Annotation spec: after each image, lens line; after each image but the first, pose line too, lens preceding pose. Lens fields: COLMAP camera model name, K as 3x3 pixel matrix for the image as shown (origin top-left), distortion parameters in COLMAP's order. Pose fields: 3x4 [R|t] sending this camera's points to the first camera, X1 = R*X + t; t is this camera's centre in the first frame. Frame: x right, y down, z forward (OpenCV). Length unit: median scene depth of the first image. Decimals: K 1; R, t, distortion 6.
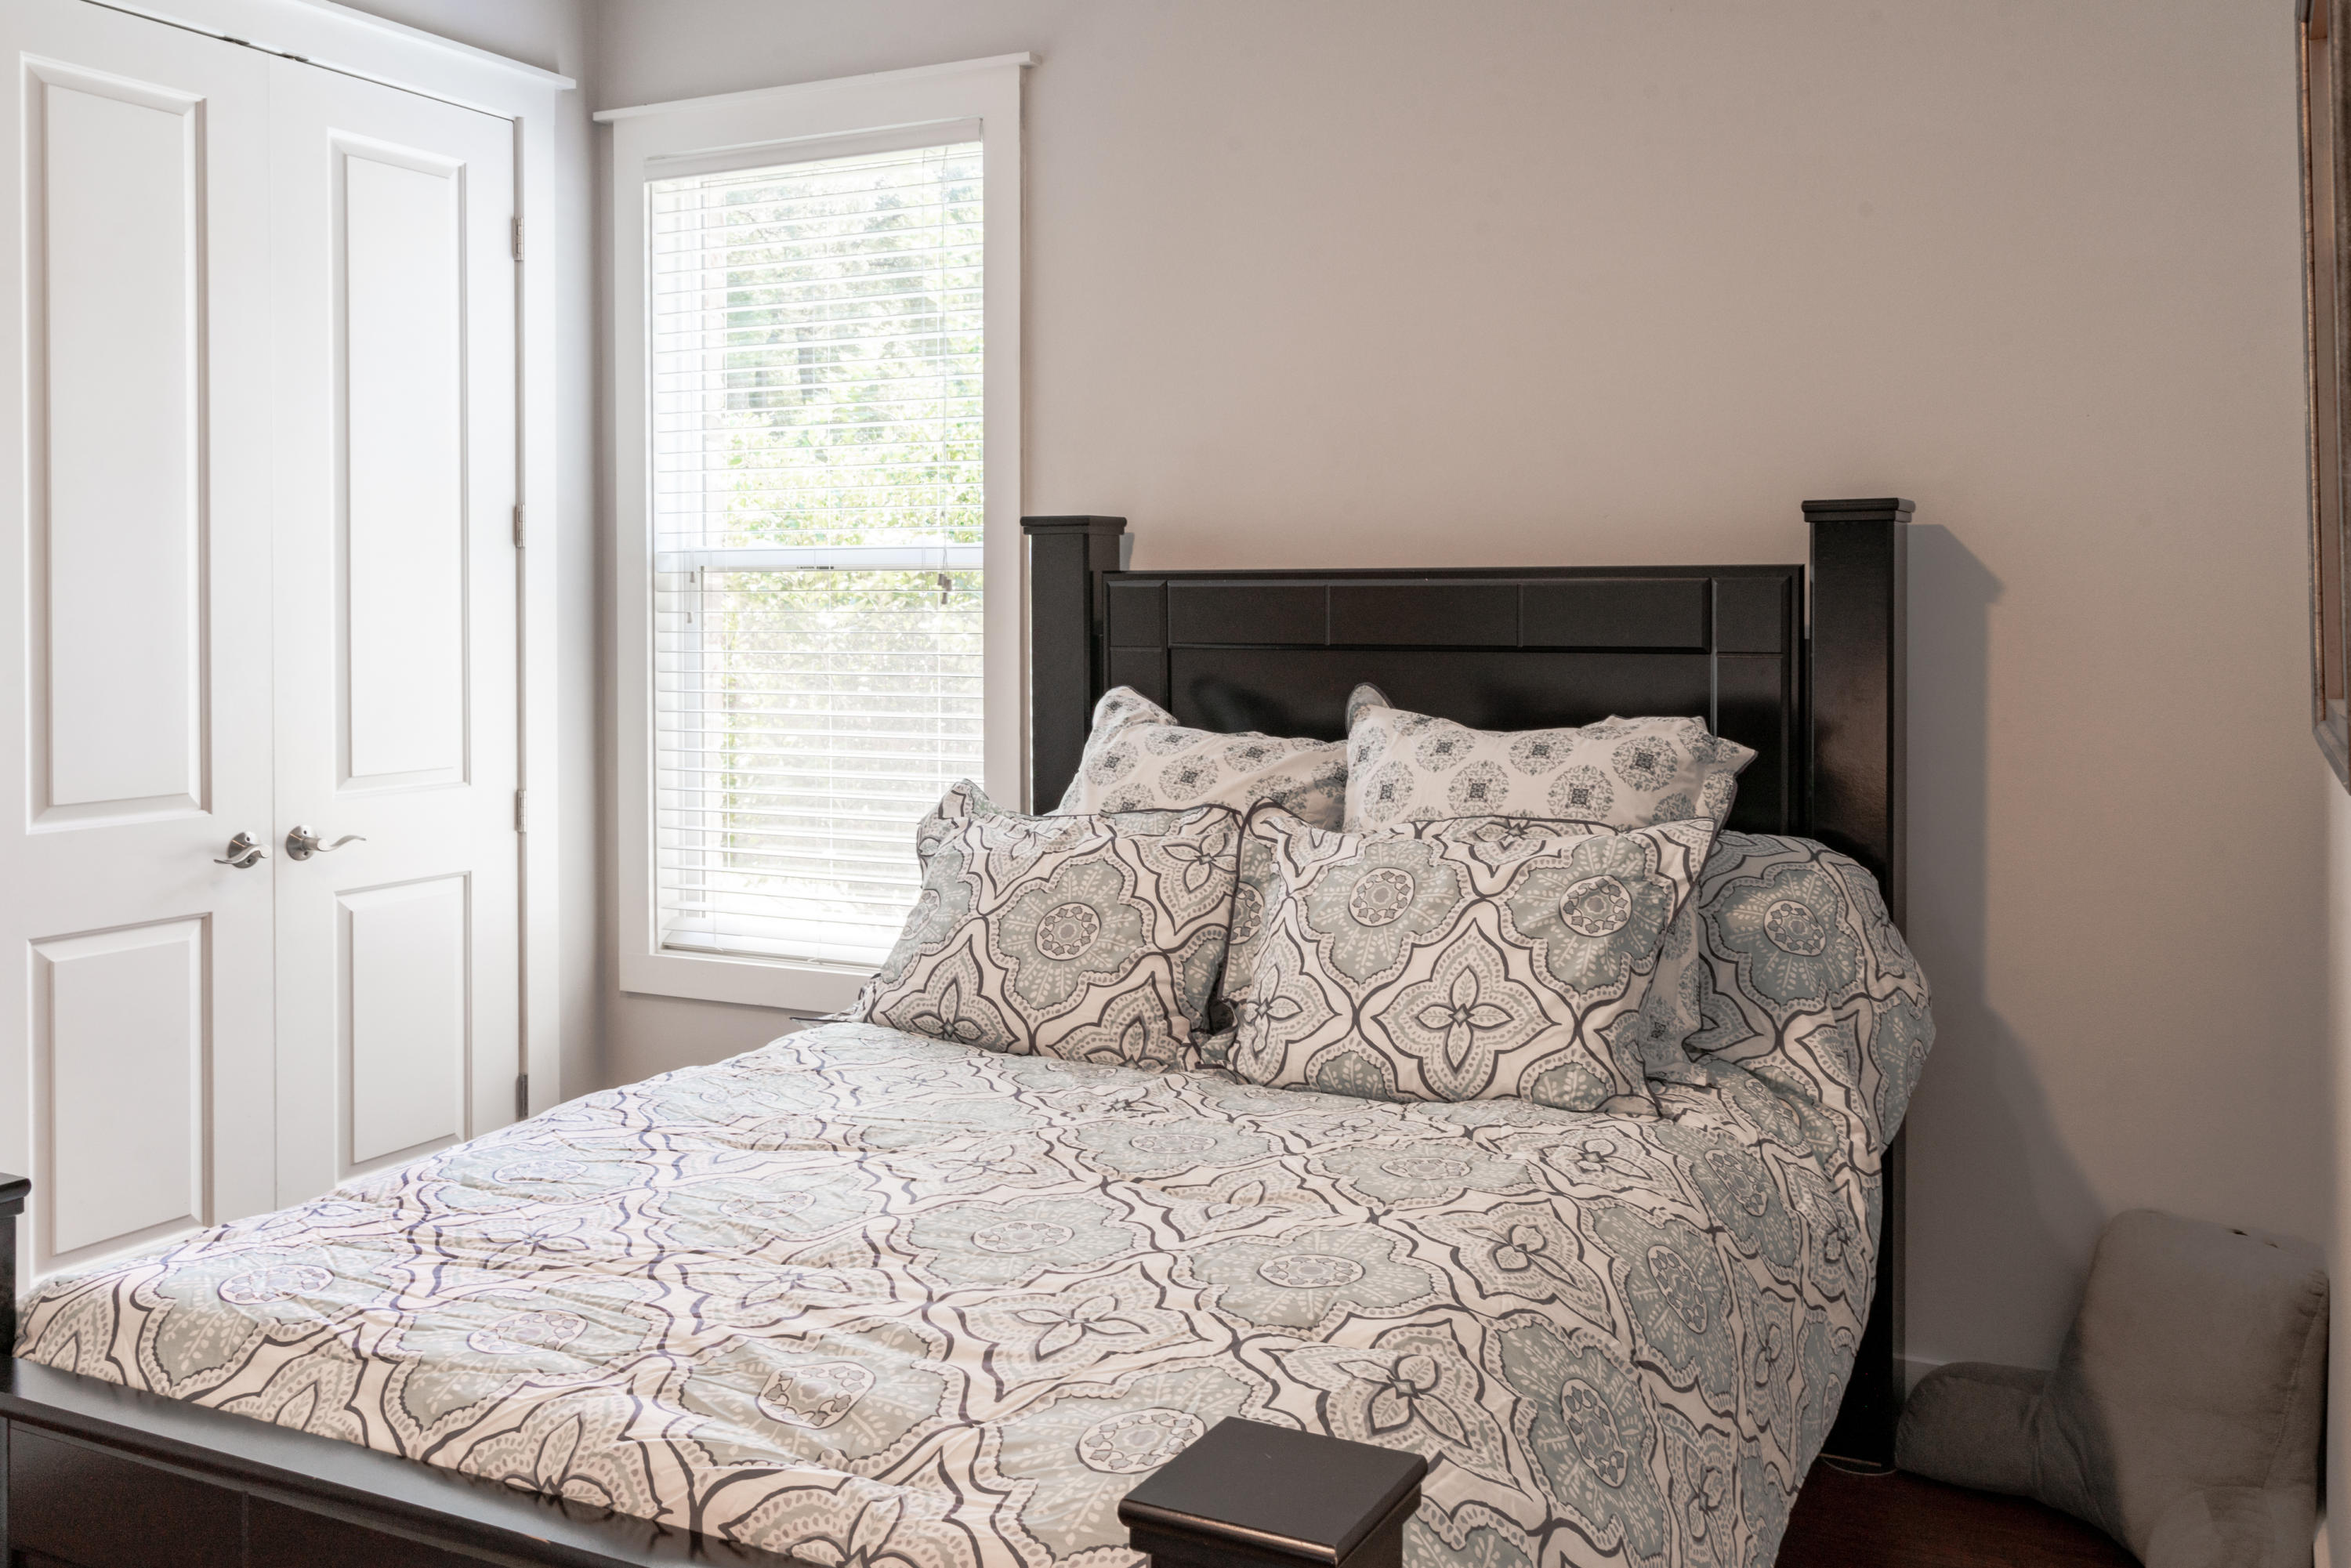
lens RADIAL K [[2007.5, 0, 1179.7], [0, 2007.5, 612.6], [0, 0, 1]] dist [0.004646, 0.000177]
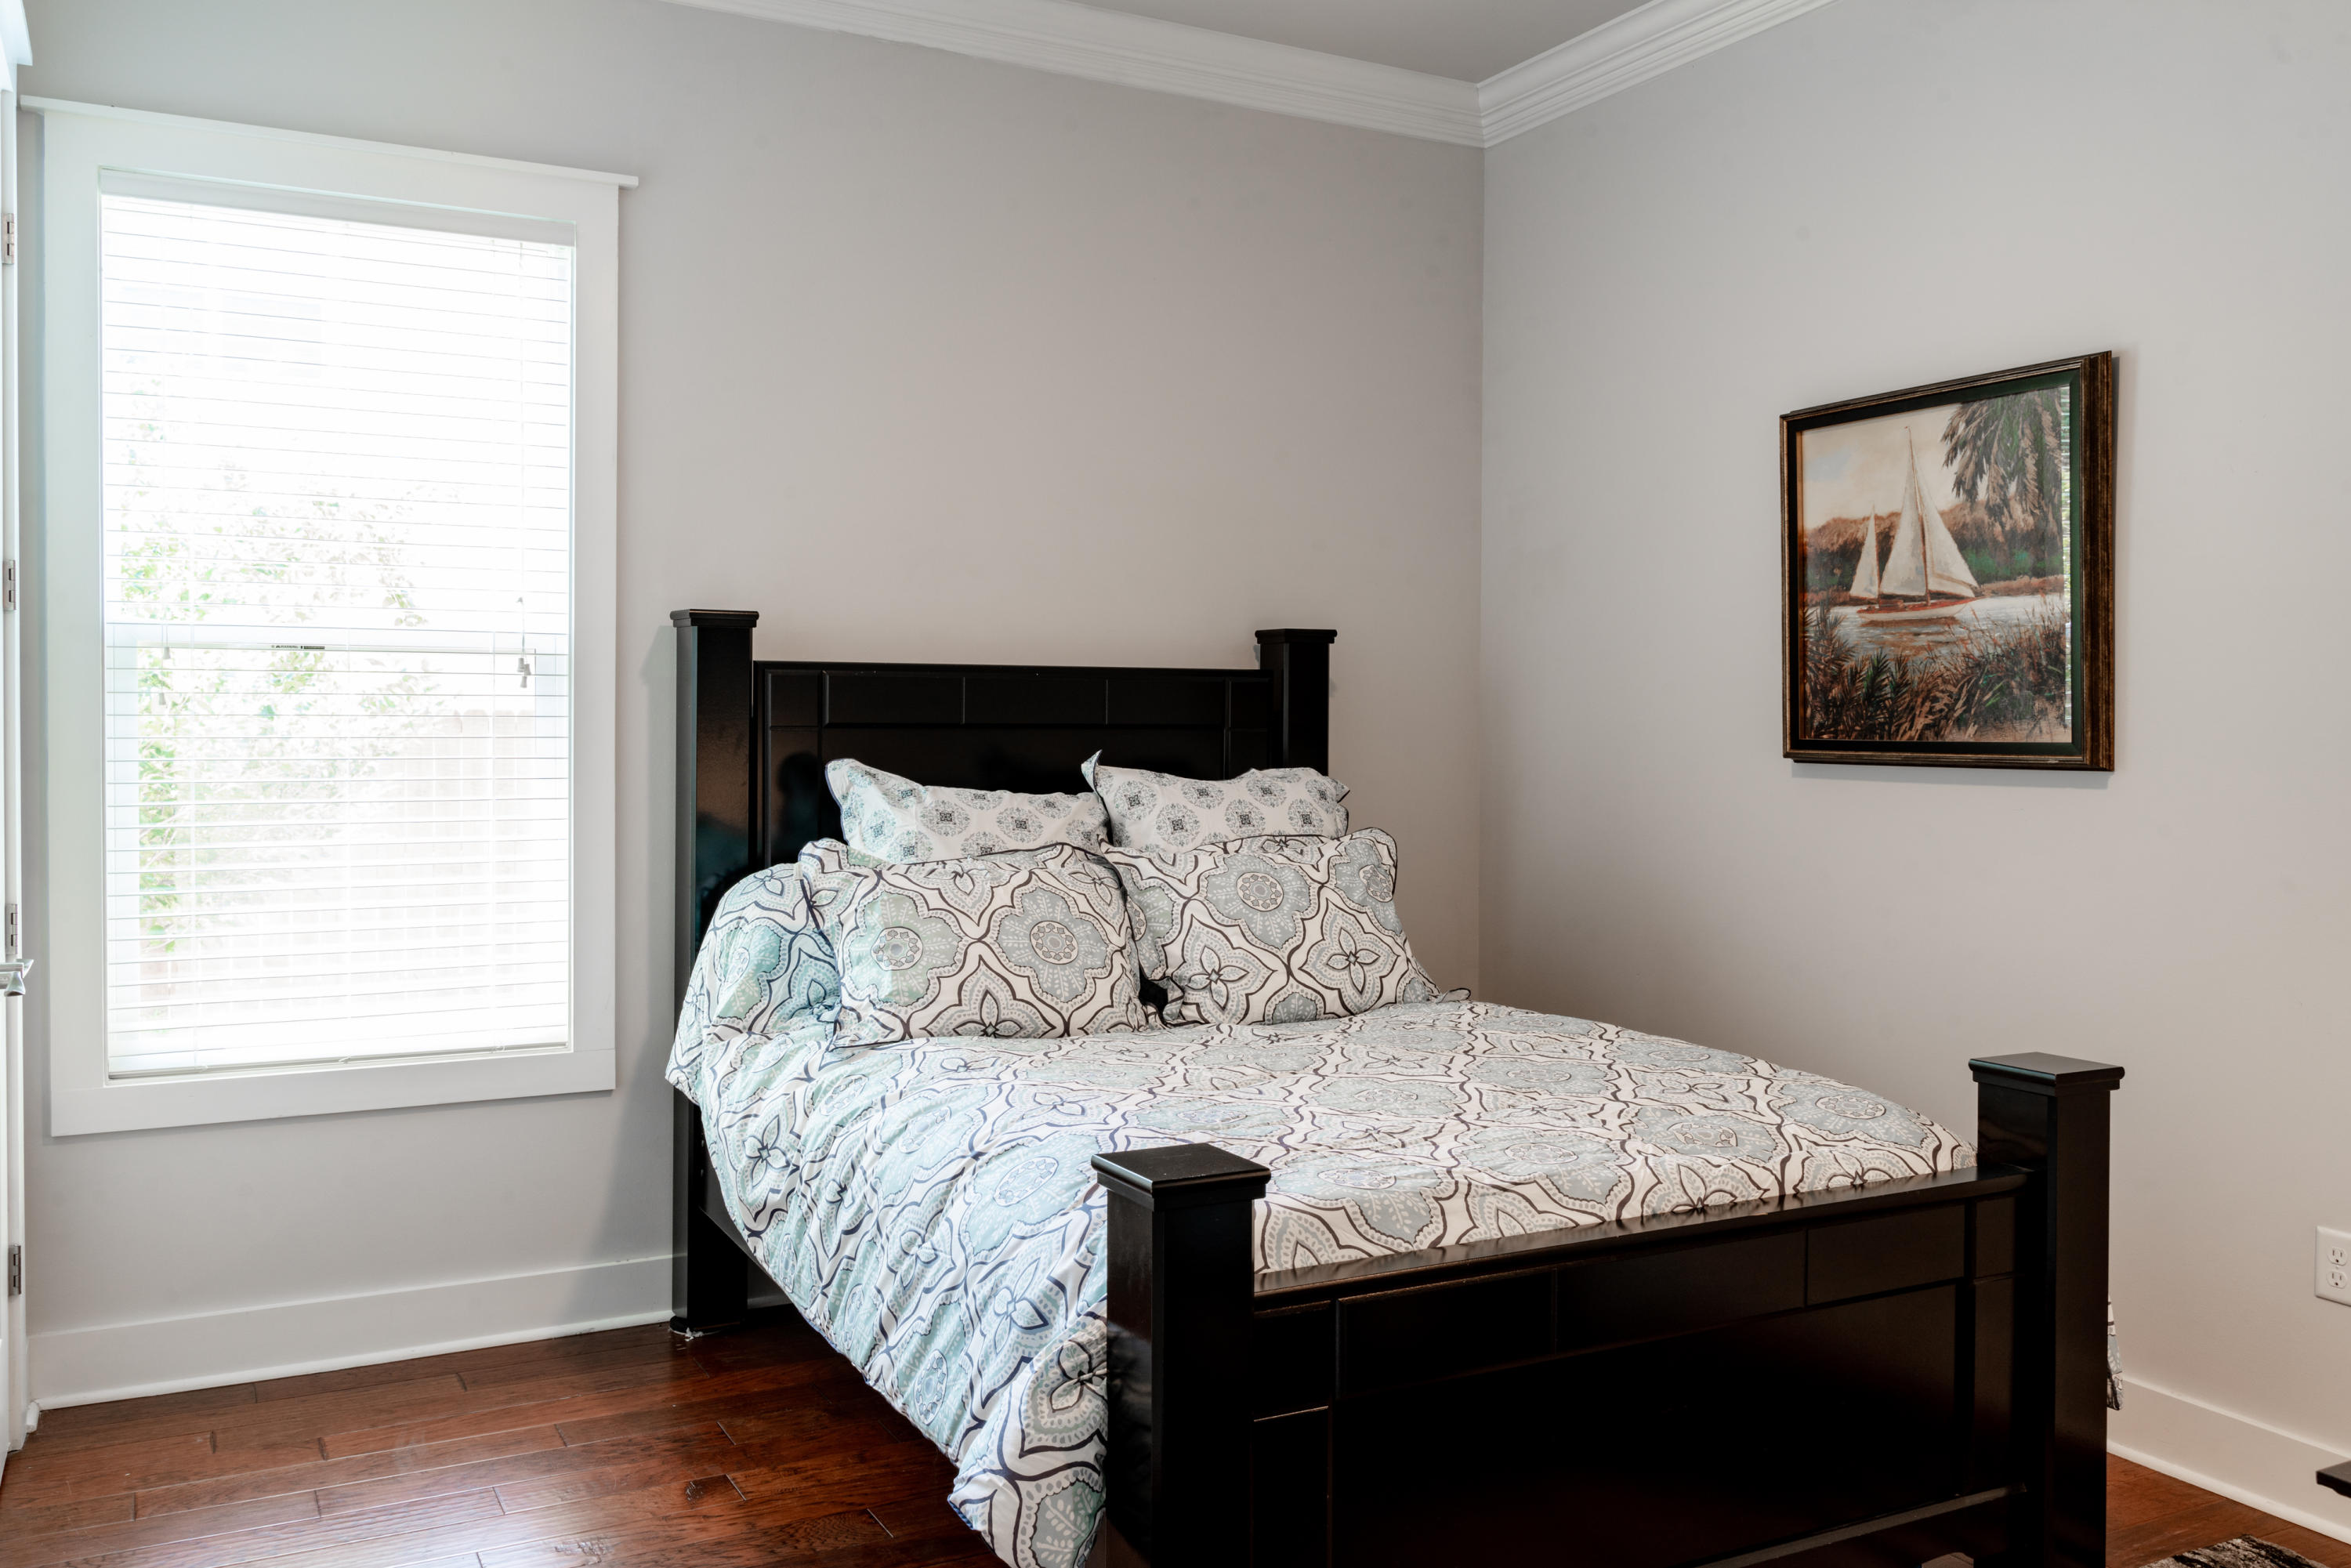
lens RADIAL K [[1908.6, 0, 1153.6], [0, 1908.6, 716.6], [0, 0, 1]] dist [0.001403, -0.003869]
pose [[0.594203, 0.005112, 0.804299, -1.021100], [-0.003562, 0.999987, -0.003725, 0.018959], [-0.804307, -0.000652, 0.594214, 0.228029]]
